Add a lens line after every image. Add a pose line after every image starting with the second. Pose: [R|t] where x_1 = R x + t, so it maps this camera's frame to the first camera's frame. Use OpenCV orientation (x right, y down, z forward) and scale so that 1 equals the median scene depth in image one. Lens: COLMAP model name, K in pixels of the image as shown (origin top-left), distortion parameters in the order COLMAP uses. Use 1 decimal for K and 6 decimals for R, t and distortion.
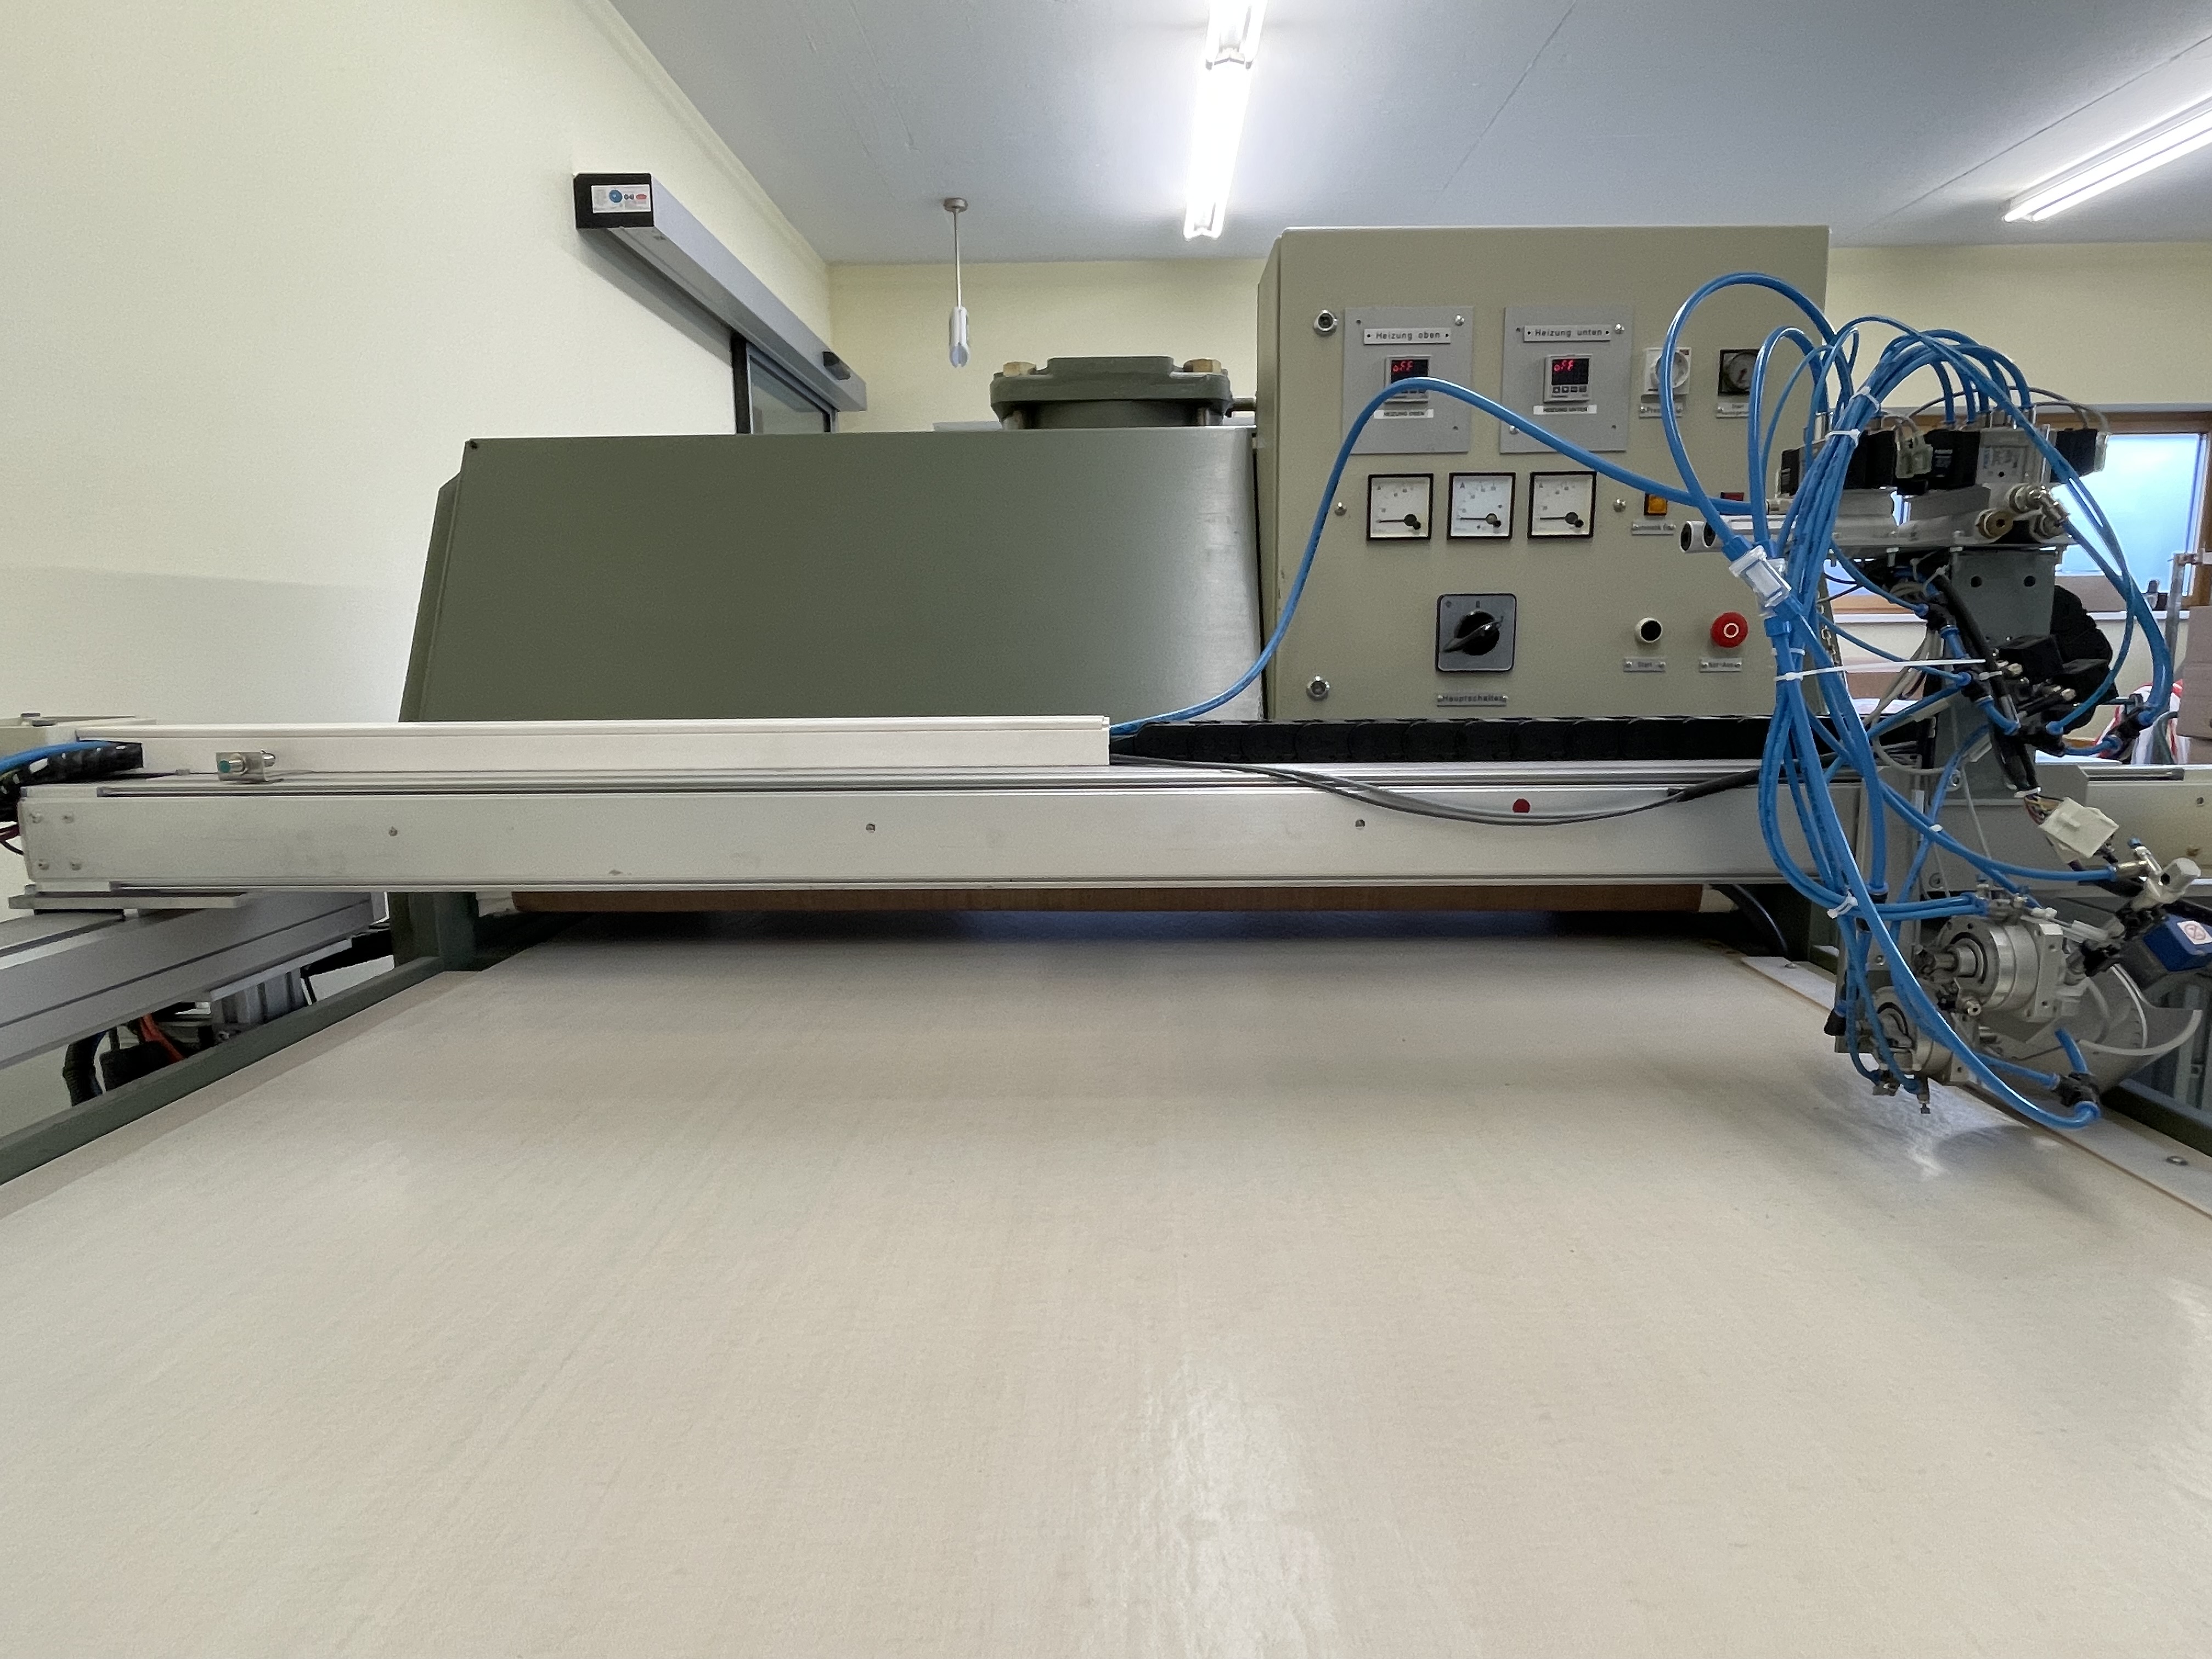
lens RADIAL K [[1220.9, 0, 1106.0], [0, 1220.9, 829.5], [0, 0, 1]] dist [-0.001280, -0.000153]
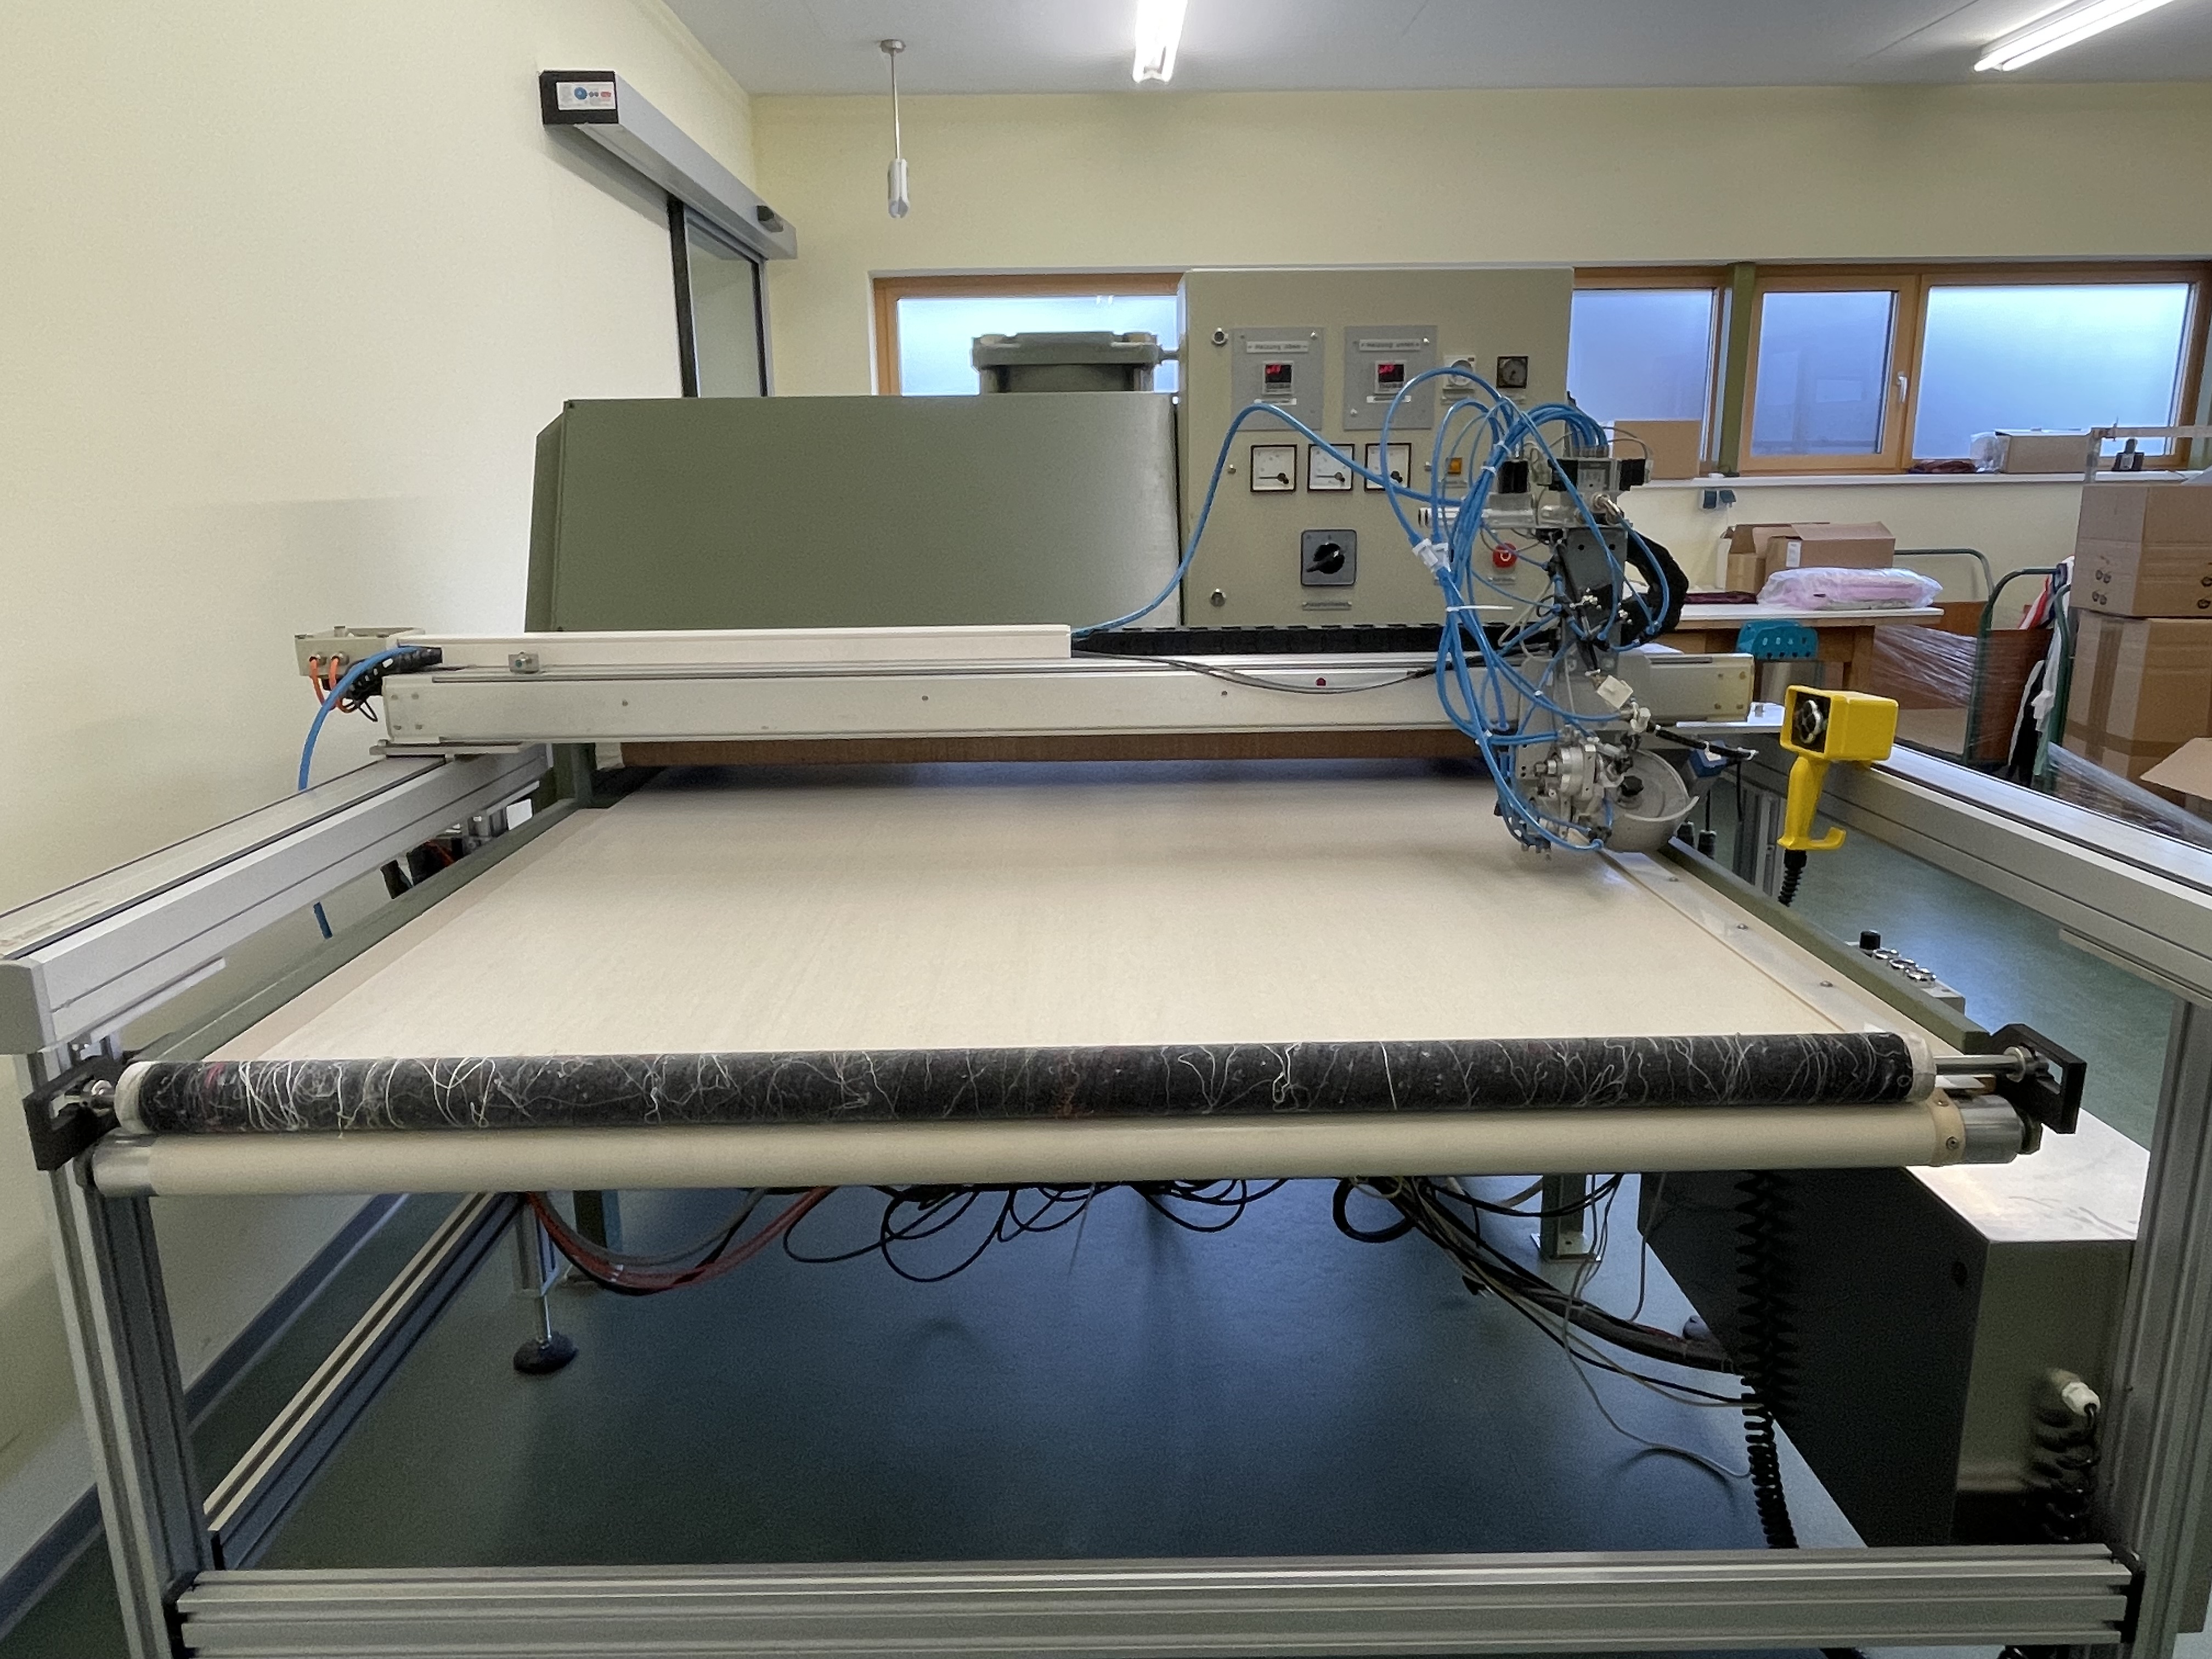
lens RADIAL K [[1433.4, 0, 1106.0], [0, 1433.4, 829.5], [0, 0, 1]] dist [-0.001110, -0.000487]
pose [[0.999299, -0.011075, 0.035758, -0.016016], [0.008004, 0.996357, 0.084904, 0.009075], [-0.036568, -0.084558, 0.995747, -0.670070]]
